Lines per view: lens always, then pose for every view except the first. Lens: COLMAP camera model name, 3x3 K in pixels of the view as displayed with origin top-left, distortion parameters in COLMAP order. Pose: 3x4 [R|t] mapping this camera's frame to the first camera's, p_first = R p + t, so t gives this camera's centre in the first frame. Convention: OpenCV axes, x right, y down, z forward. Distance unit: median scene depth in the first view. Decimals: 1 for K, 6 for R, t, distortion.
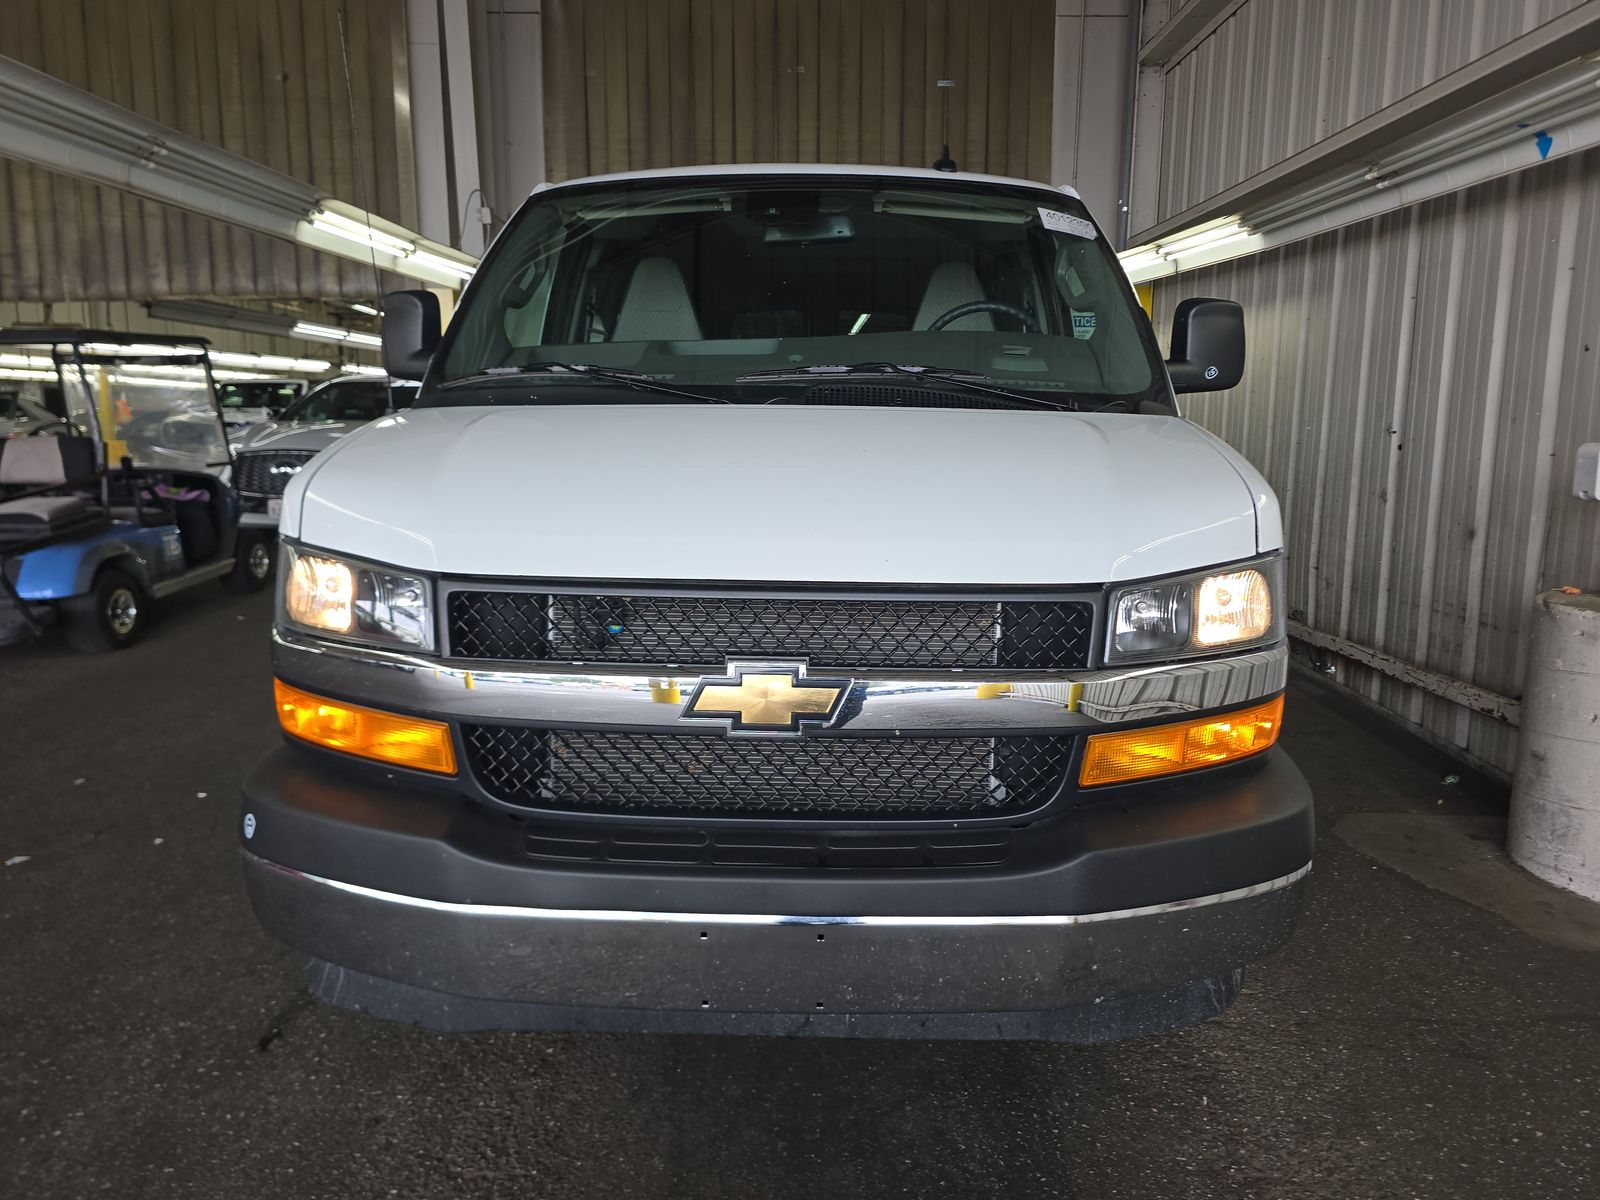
lens RADIAL K [[1111.8, 0, 800.0], [0, 1111.8, 600.0], [0, 0, 1]] dist [0.031569, -0.021084]
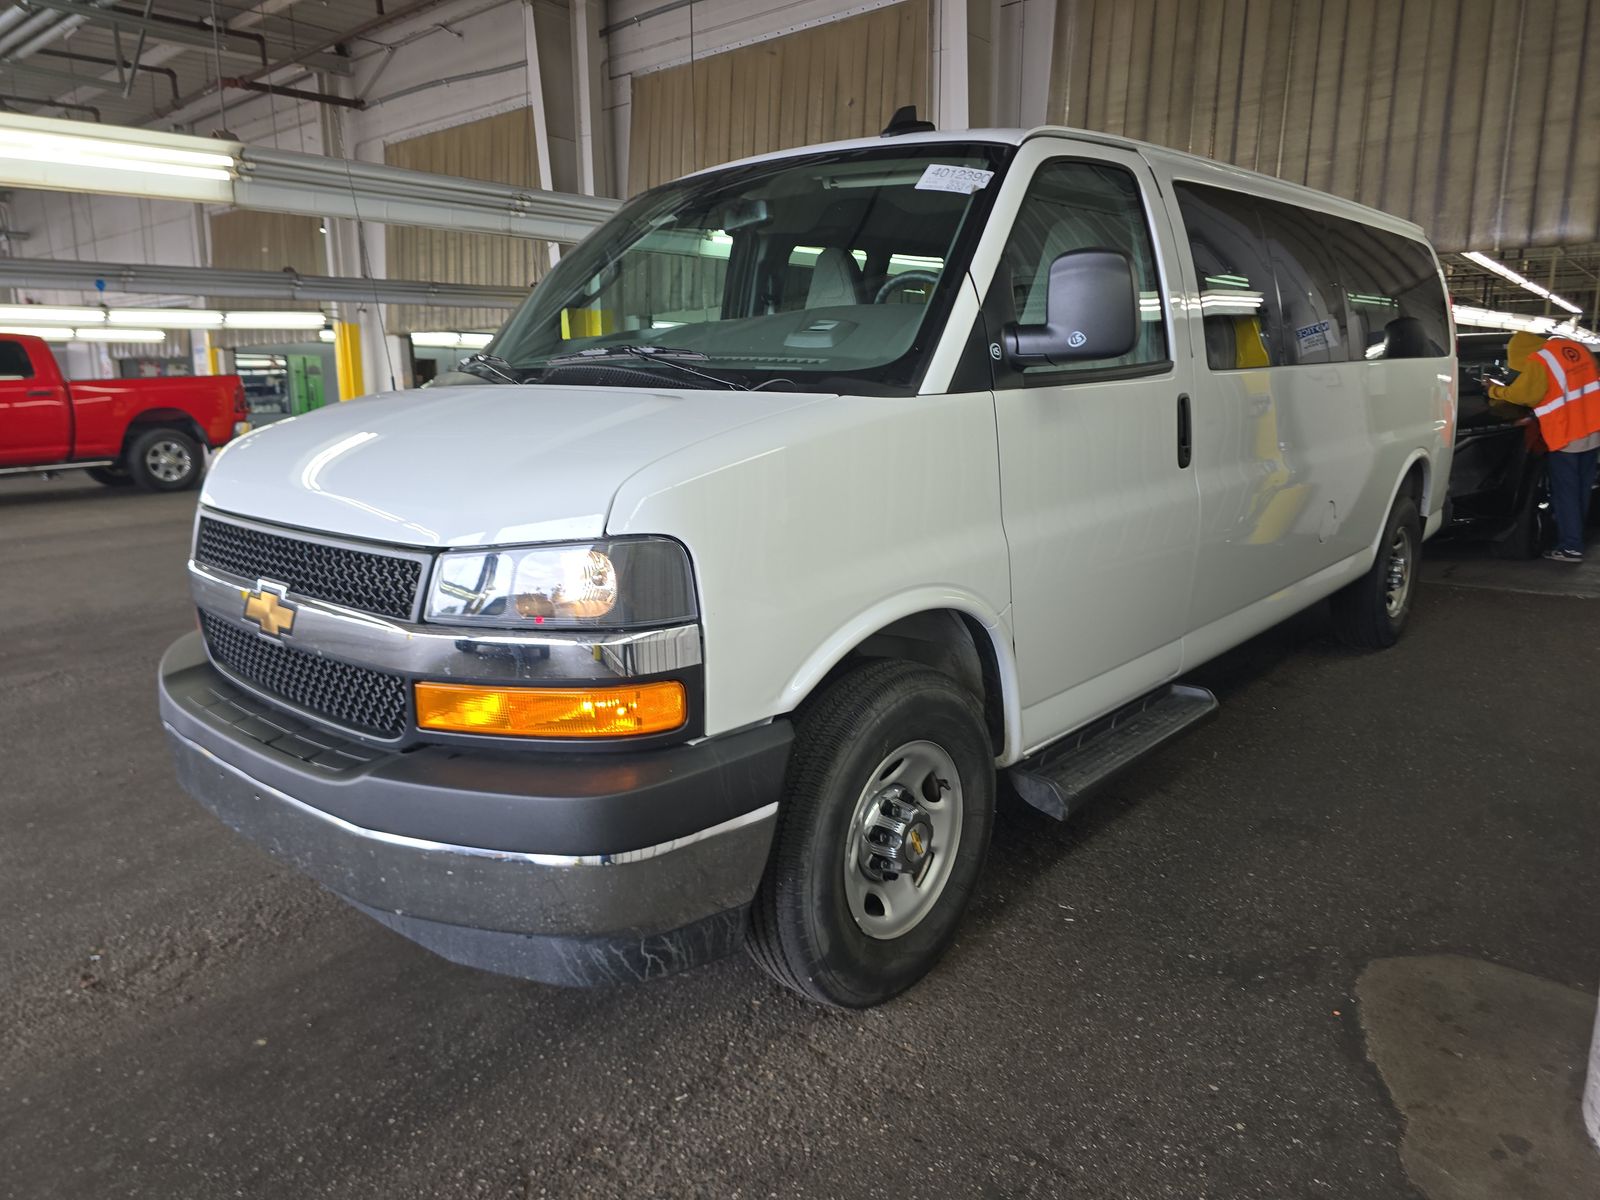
lens RADIAL K [[1111.8, 0, 800.0], [0, 1111.8, 600.0], [0, 0, 1]] dist [0.031569, -0.021084]
pose [[0.746885, 0.113716, -0.655158, 0.683424], [-0.098315, 0.993325, 0.060332, -0.035555], [0.657645, 0.019351, 0.753079, 0.215421]]
